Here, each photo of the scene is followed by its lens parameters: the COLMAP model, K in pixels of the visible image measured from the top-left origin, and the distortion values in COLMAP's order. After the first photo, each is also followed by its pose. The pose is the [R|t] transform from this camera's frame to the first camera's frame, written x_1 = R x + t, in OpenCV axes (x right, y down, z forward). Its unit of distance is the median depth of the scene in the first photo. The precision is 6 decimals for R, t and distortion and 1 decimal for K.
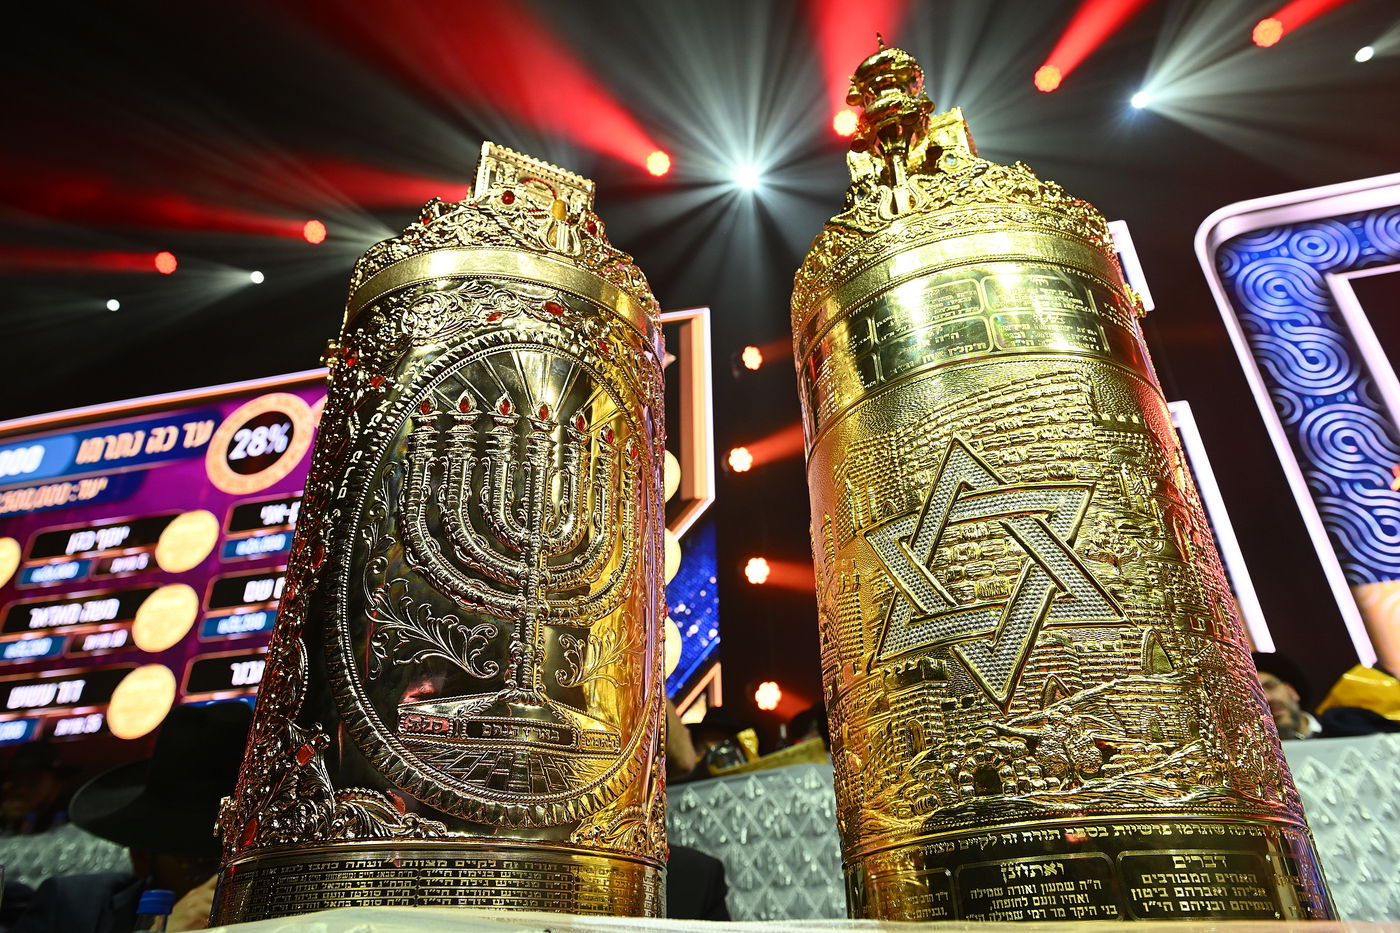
lens RADIAL K [[918.4, 0, 702.9], [0, 918.4, 465.5], [0, 0, 1]] dist [-0.005055, 0.000814]
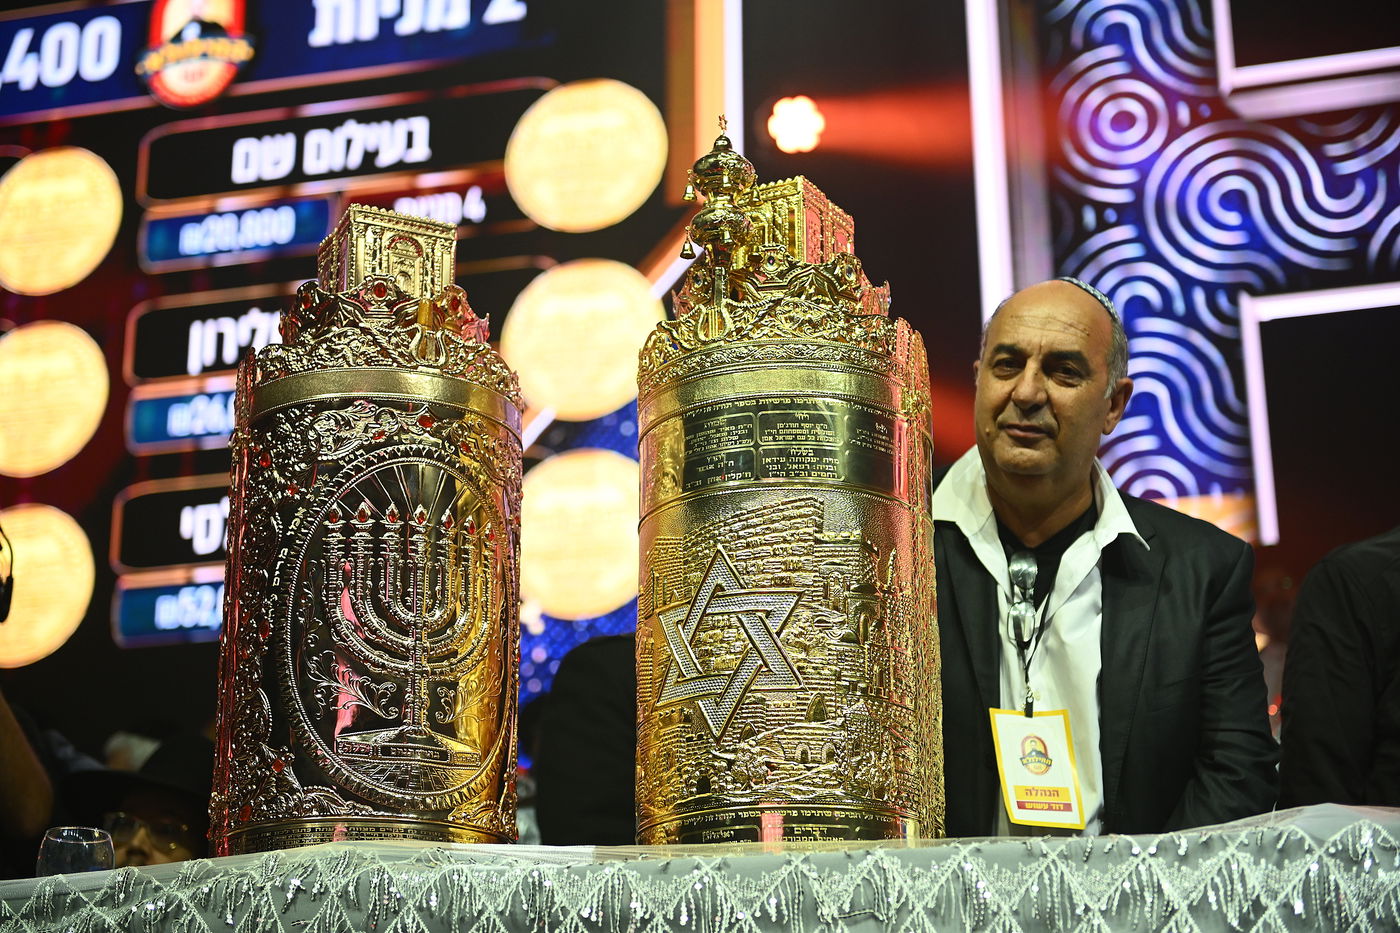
lens RADIAL K [[2493.4, 0, 700.0], [0, 2493.4, 466.5], [0, 0, 1]] dist [0.030915, 0.007405]
pose [[0.999501, 0.005747, -0.031052, 0.391593], [0.000388, 0.980991, 0.194054, -0.953155], [0.031577, -0.193969, 0.980499, -2.877445]]
